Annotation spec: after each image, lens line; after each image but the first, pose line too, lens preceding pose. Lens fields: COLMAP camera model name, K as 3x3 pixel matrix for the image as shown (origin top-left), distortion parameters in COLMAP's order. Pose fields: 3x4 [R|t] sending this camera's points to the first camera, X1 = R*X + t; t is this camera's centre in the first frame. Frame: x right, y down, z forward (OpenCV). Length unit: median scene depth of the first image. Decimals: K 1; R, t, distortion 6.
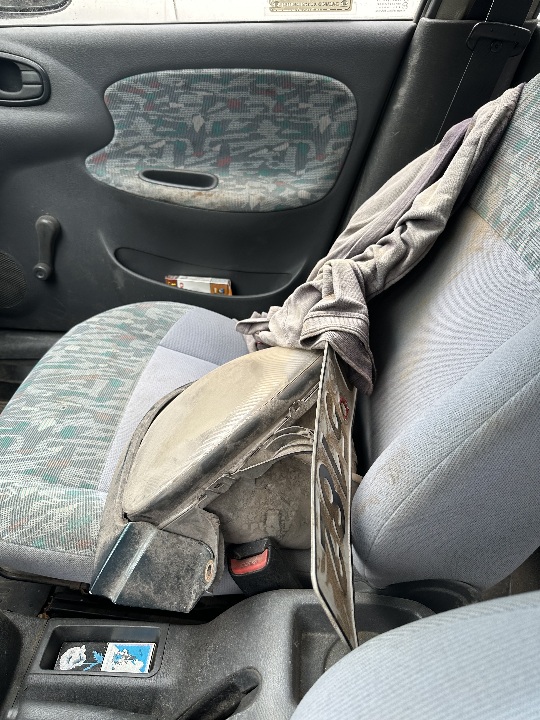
lens RADIAL K [[508.2, 0, 270.0], [0, 508.2, 360.0], [0, 0, 1]] dist [0.060169, -0.087240]
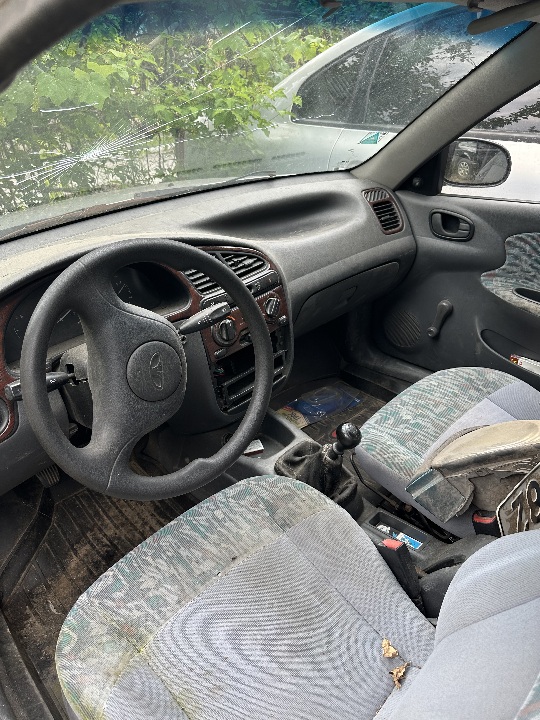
lens RADIAL K [[501.6, 0, 270.0], [0, 501.6, 360.0], [0, 0, 1]] dist [0.124373, -0.201780]
pose [[0.729683, 0.272030, -0.627345, 0.244000], [-0.317619, 0.947317, 0.041345, 0.007493], [0.605542, 0.169088, 0.777643, -0.628704]]
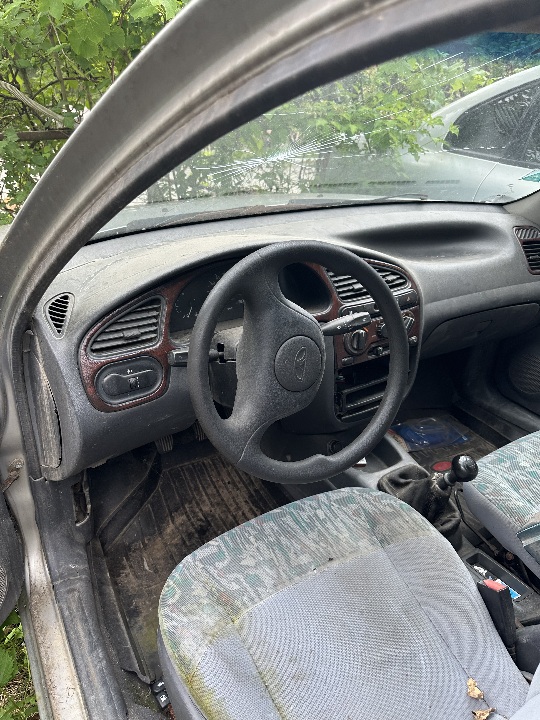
lens RADIAL K [[508.2, 0, 270.0], [0, 508.2, 360.0], [0, 0, 1]] dist [0.060169, -0.087240]
pose [[0.553762, 0.373995, -0.743959, 0.217834], [-0.482089, 0.872484, 0.079765, 0.074121], [0.678924, 0.314484, 0.663447, -0.731139]]
